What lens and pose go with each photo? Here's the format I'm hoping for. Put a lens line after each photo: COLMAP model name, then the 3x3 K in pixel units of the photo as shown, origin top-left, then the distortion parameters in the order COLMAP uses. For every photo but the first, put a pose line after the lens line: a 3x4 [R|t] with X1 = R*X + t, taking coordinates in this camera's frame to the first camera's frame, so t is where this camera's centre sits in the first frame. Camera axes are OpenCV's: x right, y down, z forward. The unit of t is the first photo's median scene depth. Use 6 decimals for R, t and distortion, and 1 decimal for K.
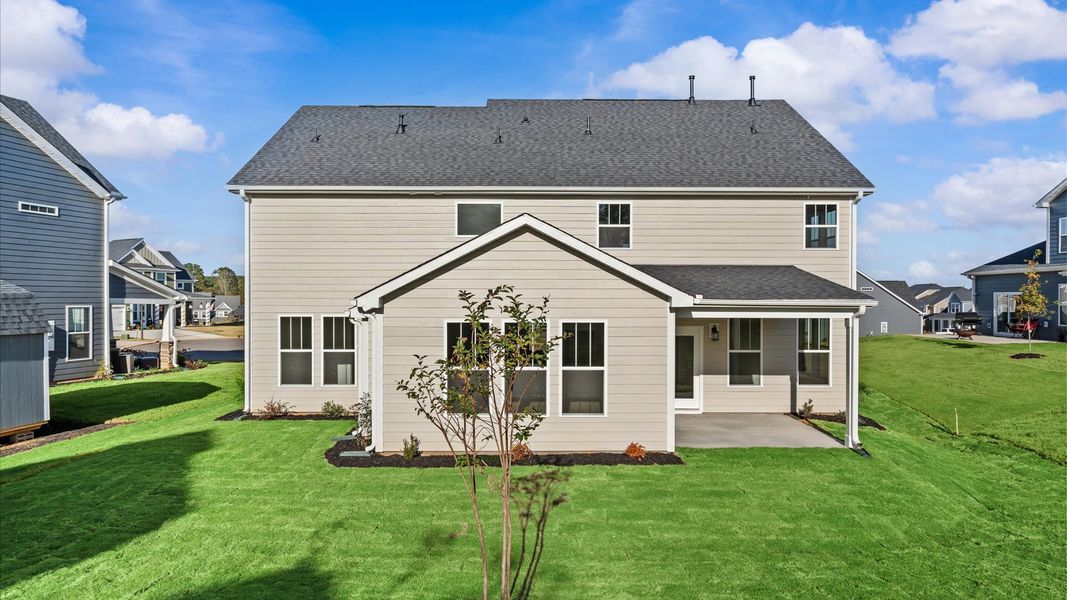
lens RADIAL K [[657.2, 0, 530.1], [0, 657.2, 299.4], [0, 0, 1]] dist [0.016387, 0.001076]
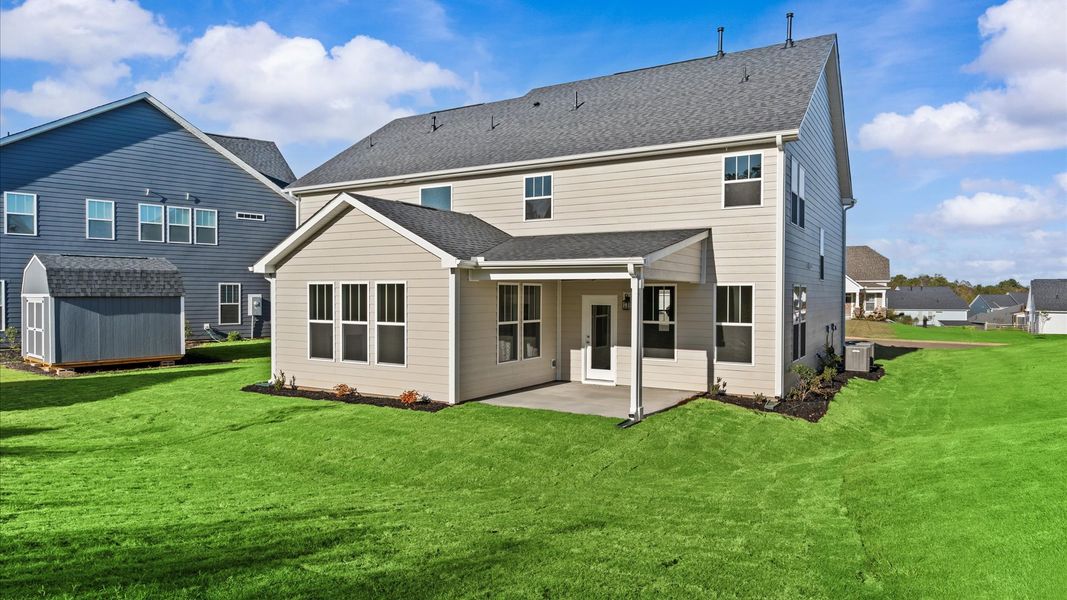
lens RADIAL K [[657.2, 0, 530.3], [0, 657.2, 297.9], [0, 0, 1]] dist [0.016387, 0.001076]
pose [[0.855311, 0.004736, -0.518093, 0.653364], [-0.002785, 0.999986, 0.004543, 0.040247], [0.518107, -0.002443, 0.855312, 0.110069]]
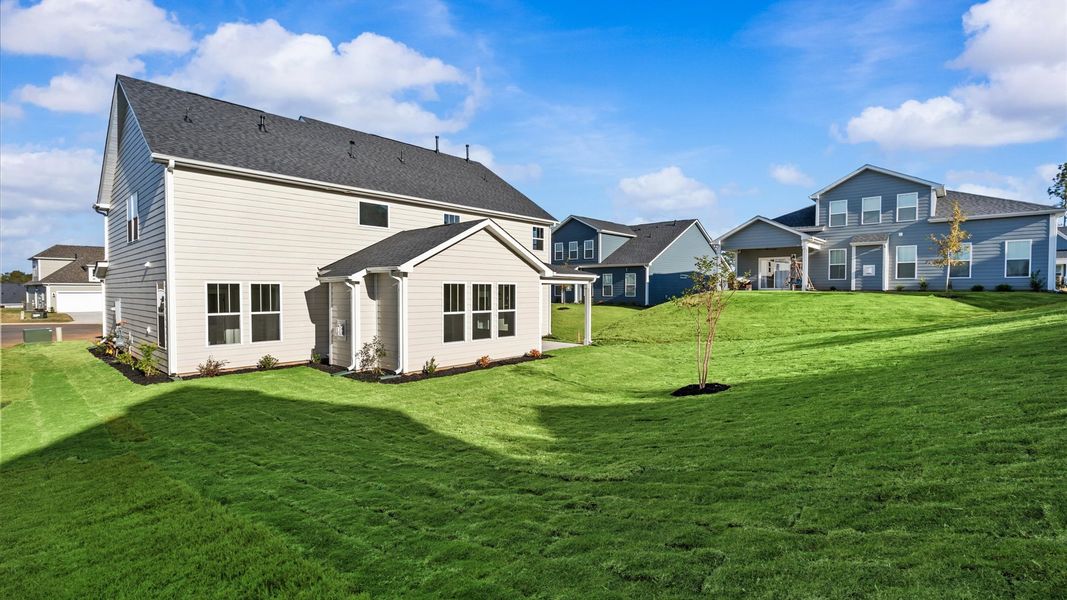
lens RADIAL K [[486.6, 0, 531.6], [0, 486.6, 302.2], [0, 0, 1]] dist [-0.004138, -0.000387]
pose [[0.676214, -0.018567, 0.736471, -0.613737], [0.000463, 0.999693, 0.024778, 0.037769], [-0.736705, -0.016414, 0.676015, 0.058618]]
